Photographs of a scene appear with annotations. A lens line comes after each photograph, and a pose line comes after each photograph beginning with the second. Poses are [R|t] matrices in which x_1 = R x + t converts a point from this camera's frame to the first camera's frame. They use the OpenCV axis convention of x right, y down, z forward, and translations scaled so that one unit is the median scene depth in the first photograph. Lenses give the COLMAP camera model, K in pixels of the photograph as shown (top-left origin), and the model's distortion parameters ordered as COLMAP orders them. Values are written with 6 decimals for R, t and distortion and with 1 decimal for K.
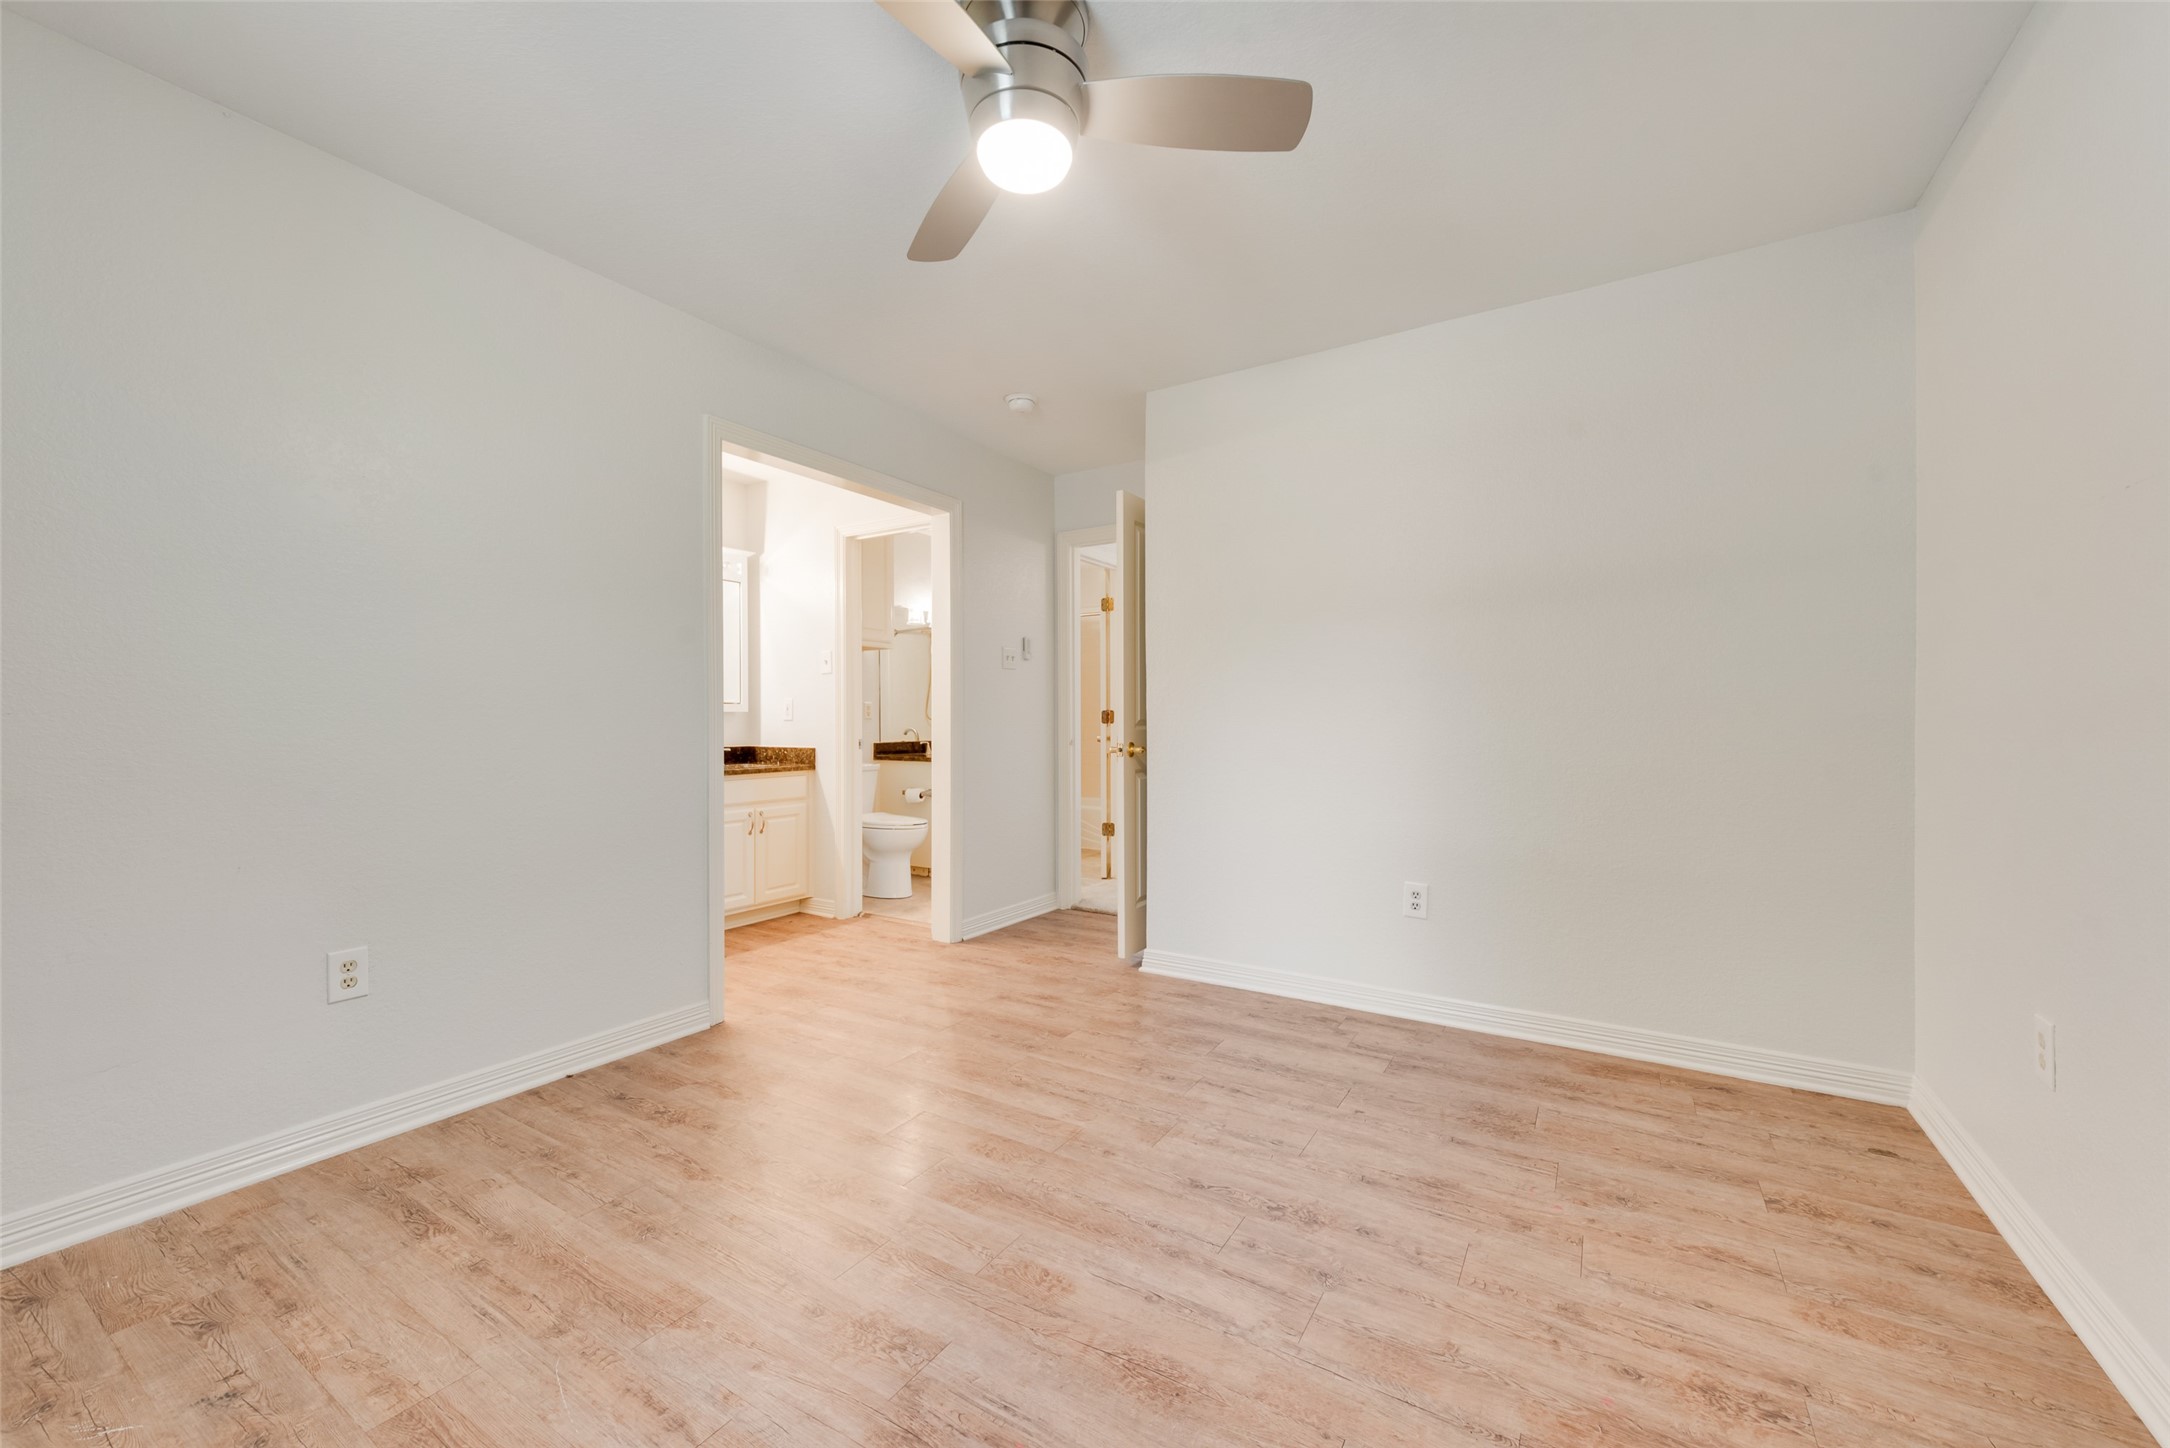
lens RADIAL K [[852.6, 0, 1084.4], [0, 852.6, 724.7], [0, 0, 1]] dist [0.009444, -0.002144]
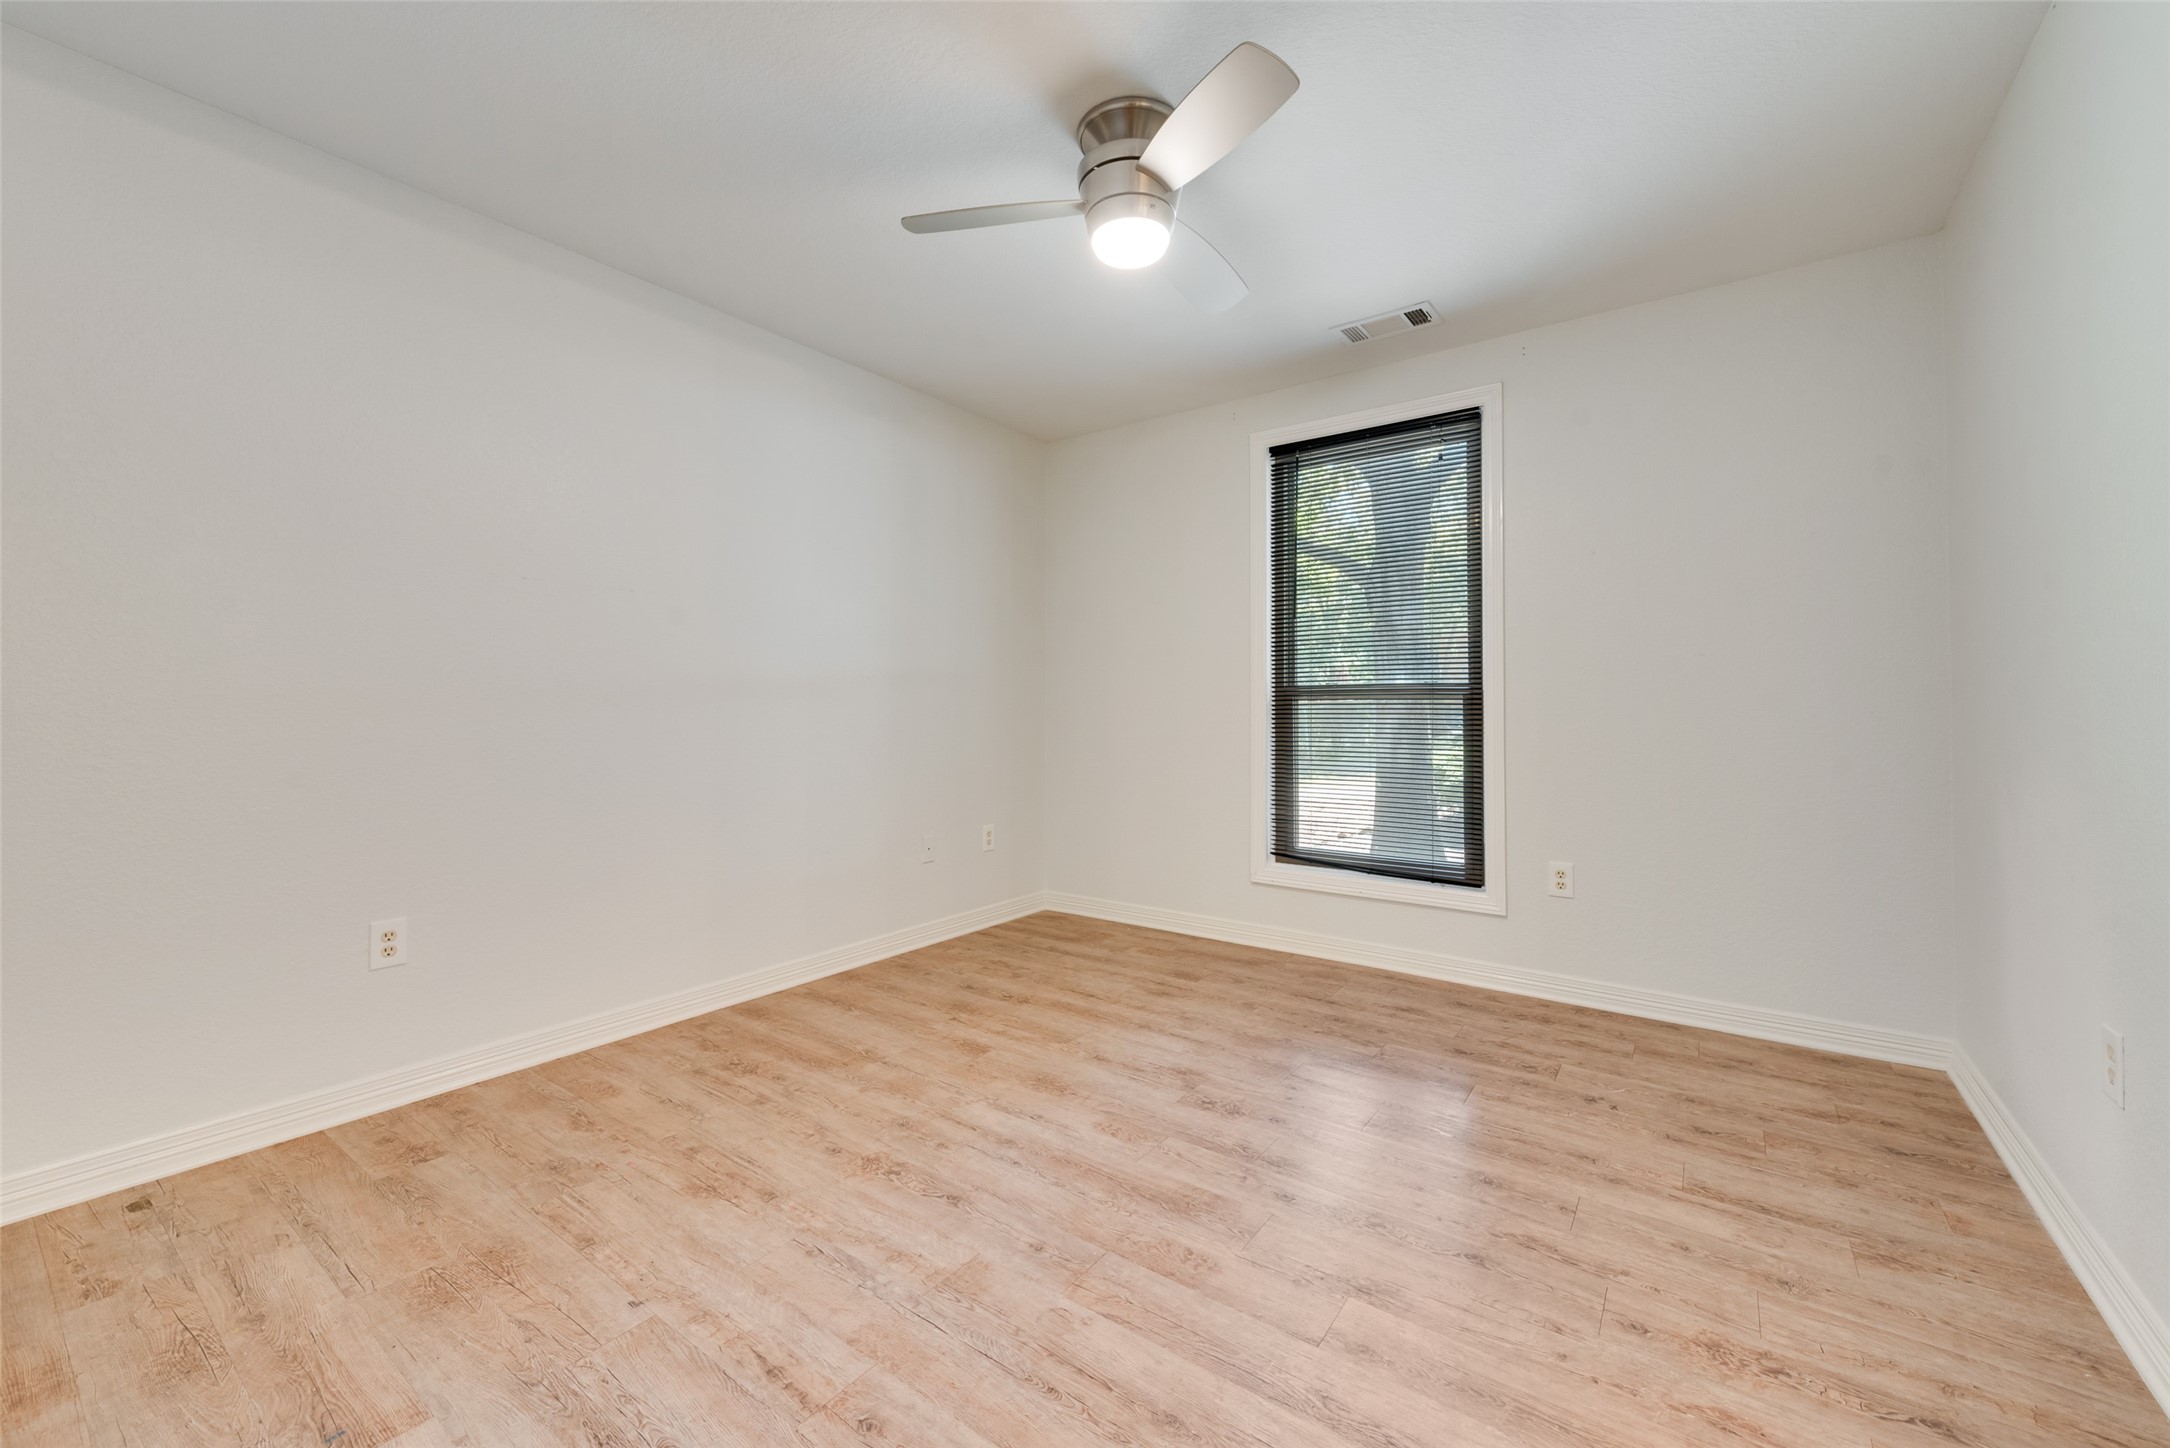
lens RADIAL K [[852.6, 0, 1085.3], [0, 852.6, 712.9], [0, 0, 1]] dist [0.009444, -0.002144]
pose [[-0.997623, -0.000914, 0.068900, -0.077969], [-0.000334, 0.999964, 0.008427, -0.001243], [-0.068905, 0.008384, -0.997588, 1.966196]]
